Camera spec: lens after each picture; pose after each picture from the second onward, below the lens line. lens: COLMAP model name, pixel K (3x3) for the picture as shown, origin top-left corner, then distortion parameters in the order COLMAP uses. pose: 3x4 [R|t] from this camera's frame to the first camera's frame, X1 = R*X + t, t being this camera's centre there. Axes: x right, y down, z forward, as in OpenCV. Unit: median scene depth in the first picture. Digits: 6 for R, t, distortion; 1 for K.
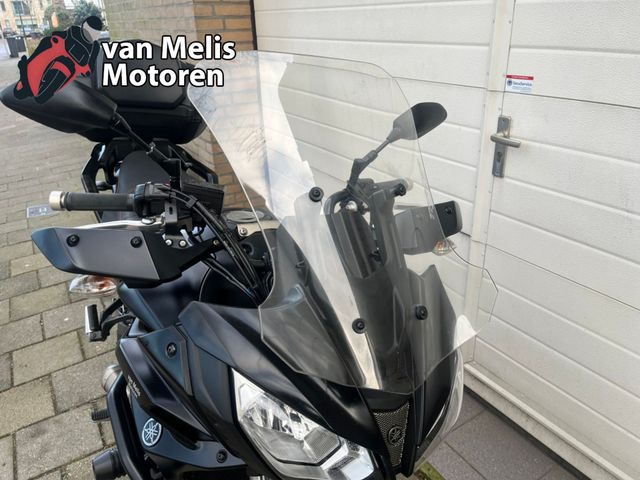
lens RADIAL K [[488.5, 0, 320.6], [0, 488.5, 240.0], [0, 0, 1]] dist [0.062401, -0.086851]
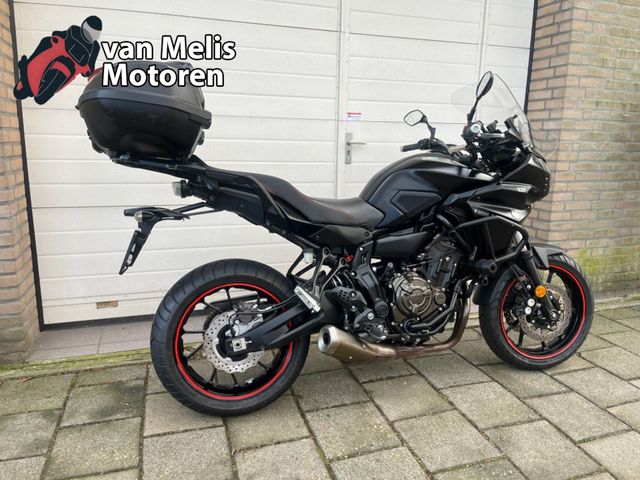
lens RADIAL K [[488.5, 0, 321.4], [0, 488.5, 241.6], [0, 0, 1]] dist [0.062401, -0.086851]
pose [[0.223927, -0.158308, 0.961663, -1.601655], [0.380684, 0.922541, 0.063224, -0.006119], [-0.897183, 0.351932, 0.266847, 0.686614]]
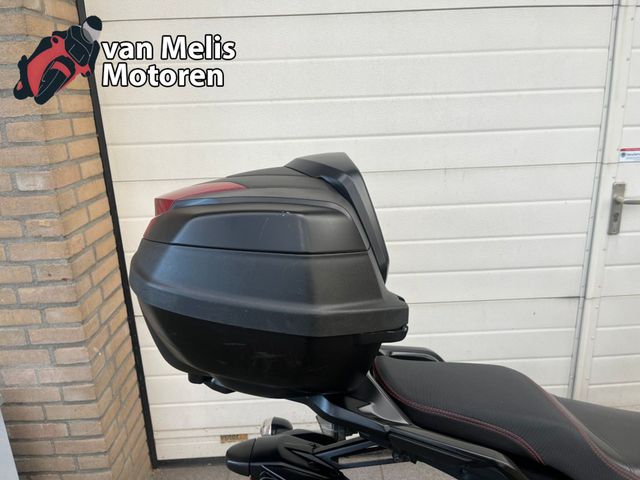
lens RADIAL K [[488.5, 0, 321.9], [0, 488.5, 240.1], [0, 0, 1]] dist [0.062401, -0.086851]
pose [[0.502387, -0.230400, 0.833381, -0.930816], [0.377607, 0.925535, 0.028244, -0.403895], [-0.777831, 0.300501, 0.551977, 0.901273]]
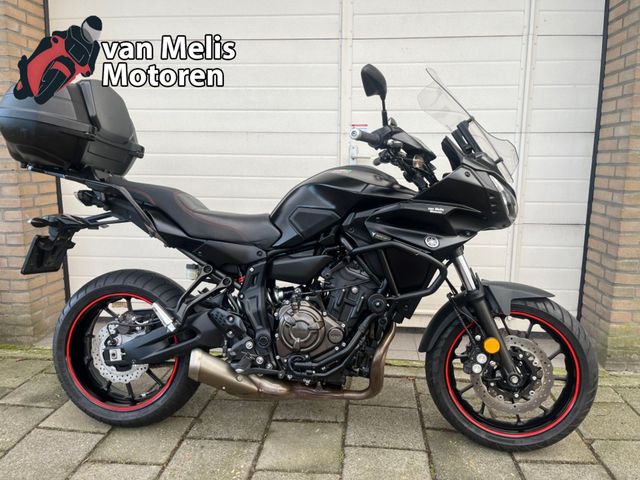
lens RADIAL K [[488.5, 0, 321.0], [0, 488.5, 239.9], [0, 0, 1]] dist [0.062401, -0.086851]
pose [[0.594813, -0.091464, 0.798644, -1.167059], [0.306984, 0.944053, -0.120519, 0.261799], [-0.742939, 0.316857, 0.589613, 0.099469]]
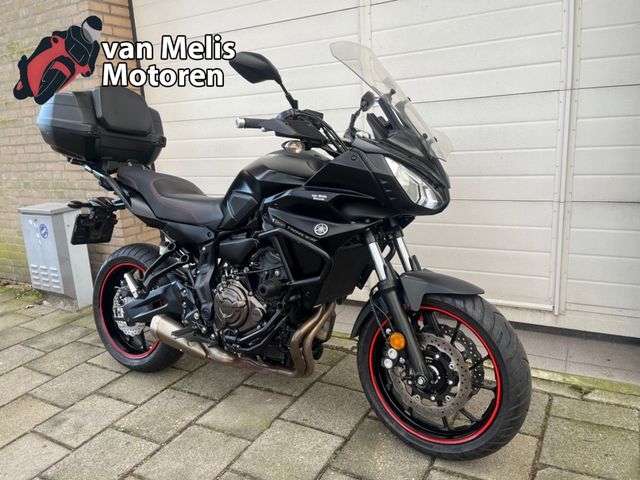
lens RADIAL K [[488.5, 0, 324.2], [0, 488.5, 244.8], [0, 0, 1]] dist [0.062401, -0.086851]
pose [[0.872613, -0.125600, 0.471986, -0.664417], [0.225201, 0.960980, -0.160628, 0.408086], [-0.433394, 0.246458, 0.866849, -0.333037]]
